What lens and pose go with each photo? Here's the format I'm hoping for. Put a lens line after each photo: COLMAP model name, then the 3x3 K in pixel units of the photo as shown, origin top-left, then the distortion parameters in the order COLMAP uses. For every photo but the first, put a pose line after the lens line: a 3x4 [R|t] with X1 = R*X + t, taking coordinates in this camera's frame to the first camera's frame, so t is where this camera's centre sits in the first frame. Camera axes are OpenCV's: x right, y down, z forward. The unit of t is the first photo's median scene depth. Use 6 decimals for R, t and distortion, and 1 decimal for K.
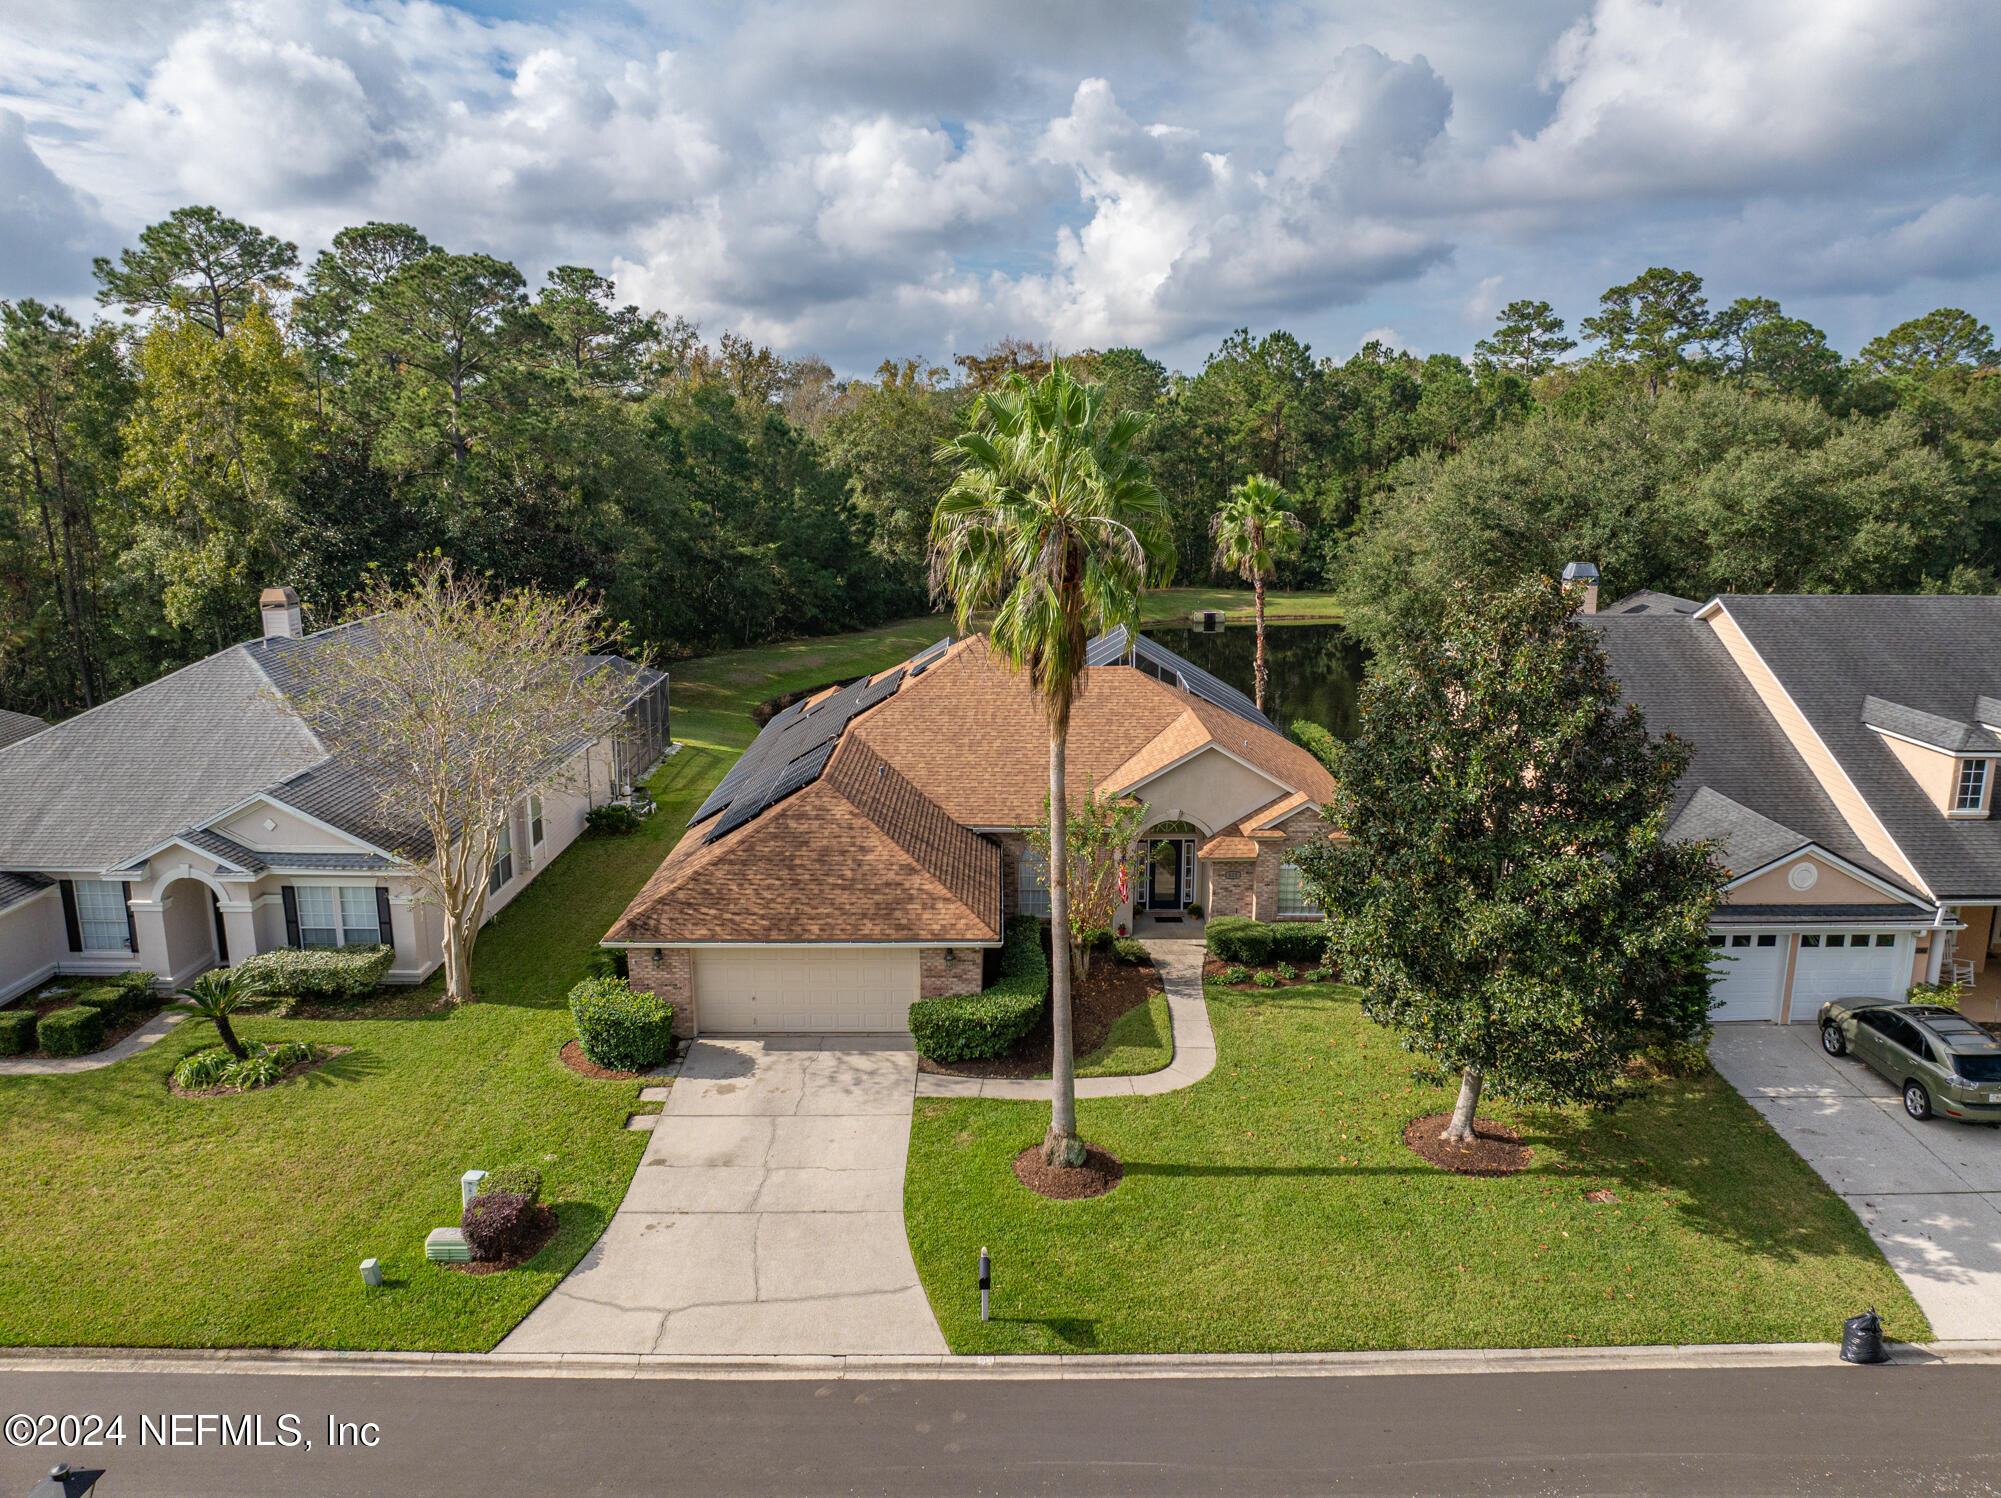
lens RADIAL K [[1405.0, 0, 1001.6], [0, 1405.0, 734.5], [0, 0, 1]] dist [-0.028659, -0.006600]
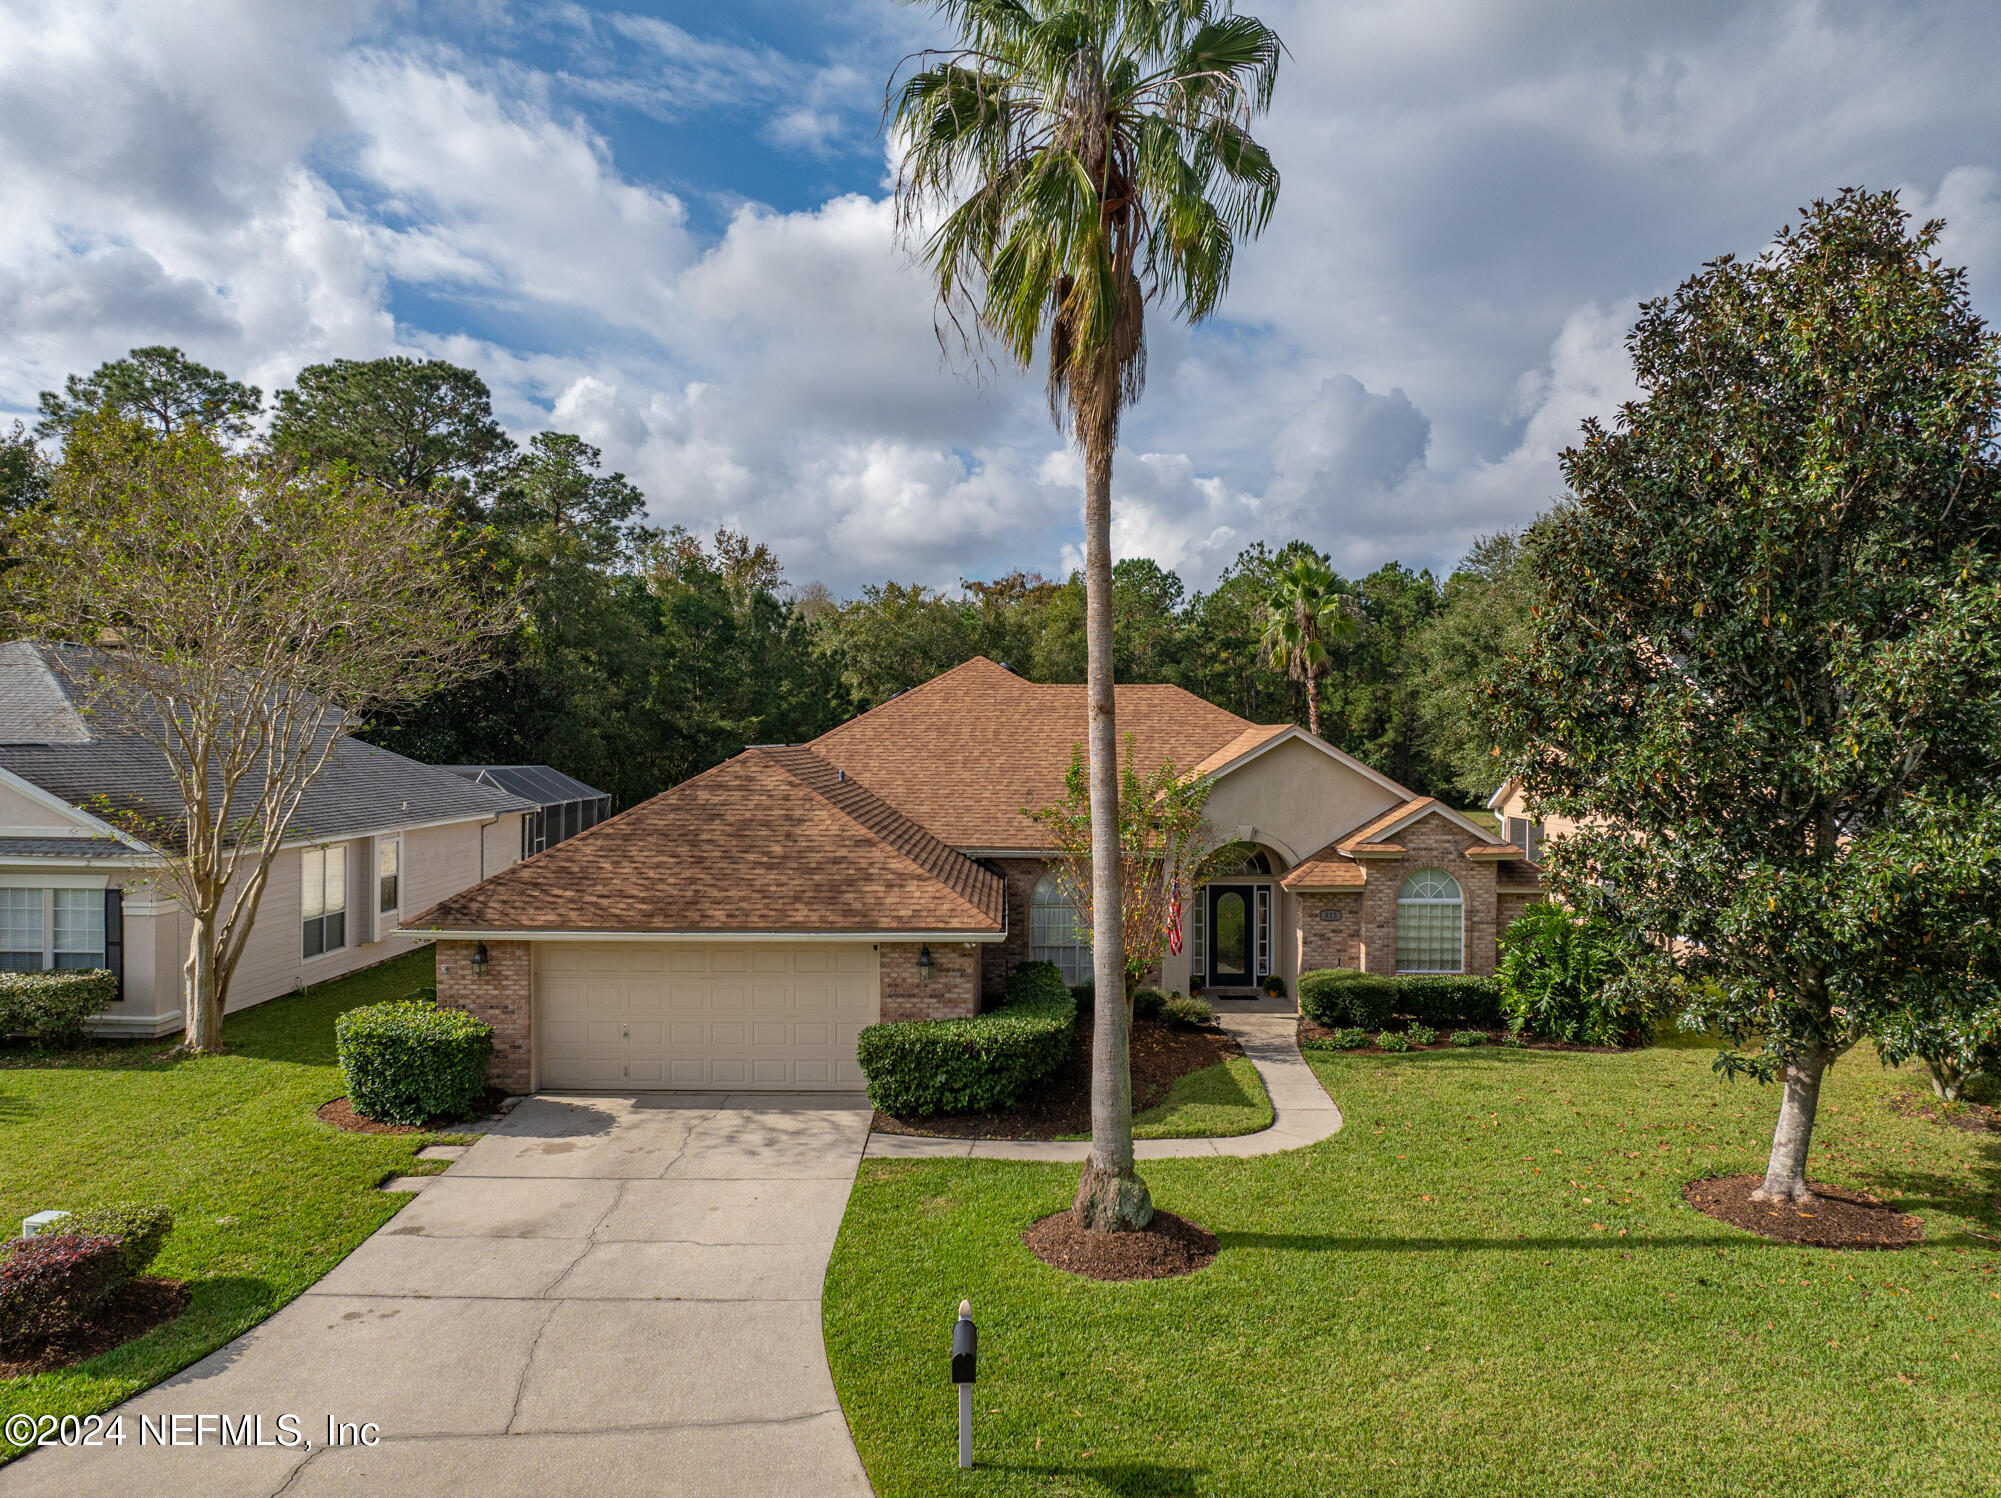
lens RADIAL K [[1409.1, 0, 1001.3], [0, 1409.1, 735.1], [0, 0, 1]] dist [-0.044009, 0.013486]
pose [[0.999979, 0.003845, -0.005224, 0.001383], [-0.004856, 0.977694, -0.209979, 0.192155], [0.004300, 0.210000, 0.977692, 0.338276]]
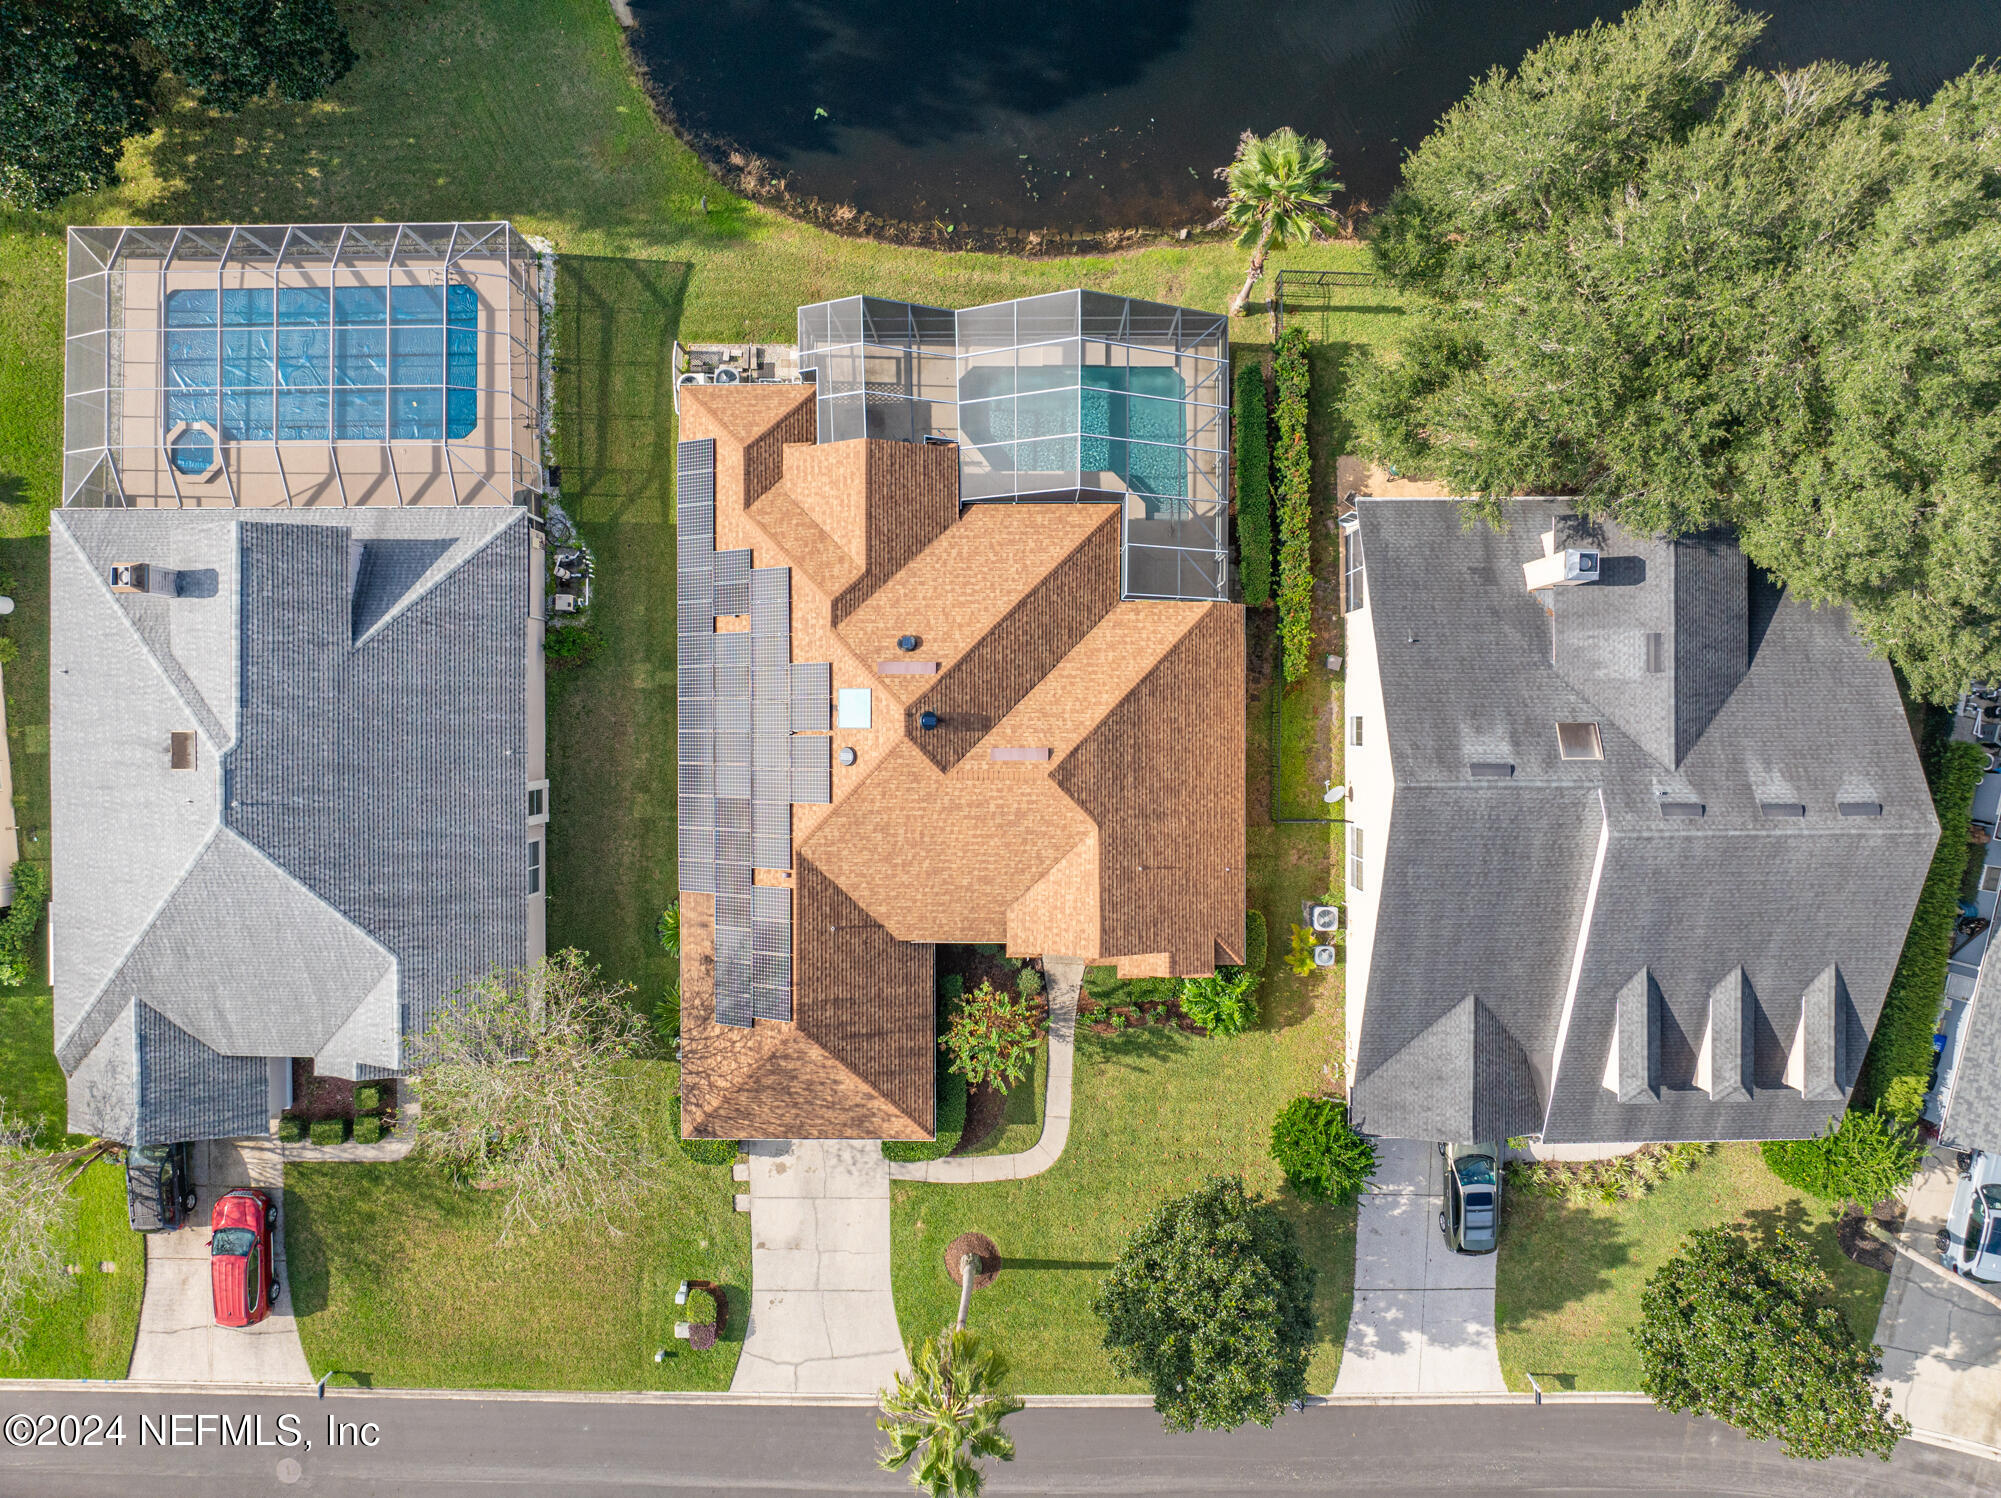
lens RADIAL K [[1400.1, 0, 1003.4], [0, 1400.1, 730.7], [0, 0, 1]] dist [-0.046422, 0.002777]
pose [[0.999935, -0.000712, -0.011415, 0.094516], [0.011310, 0.210088, 0.977617, -1.463051], [0.001702, -0.977682, 0.210083, 1.104002]]
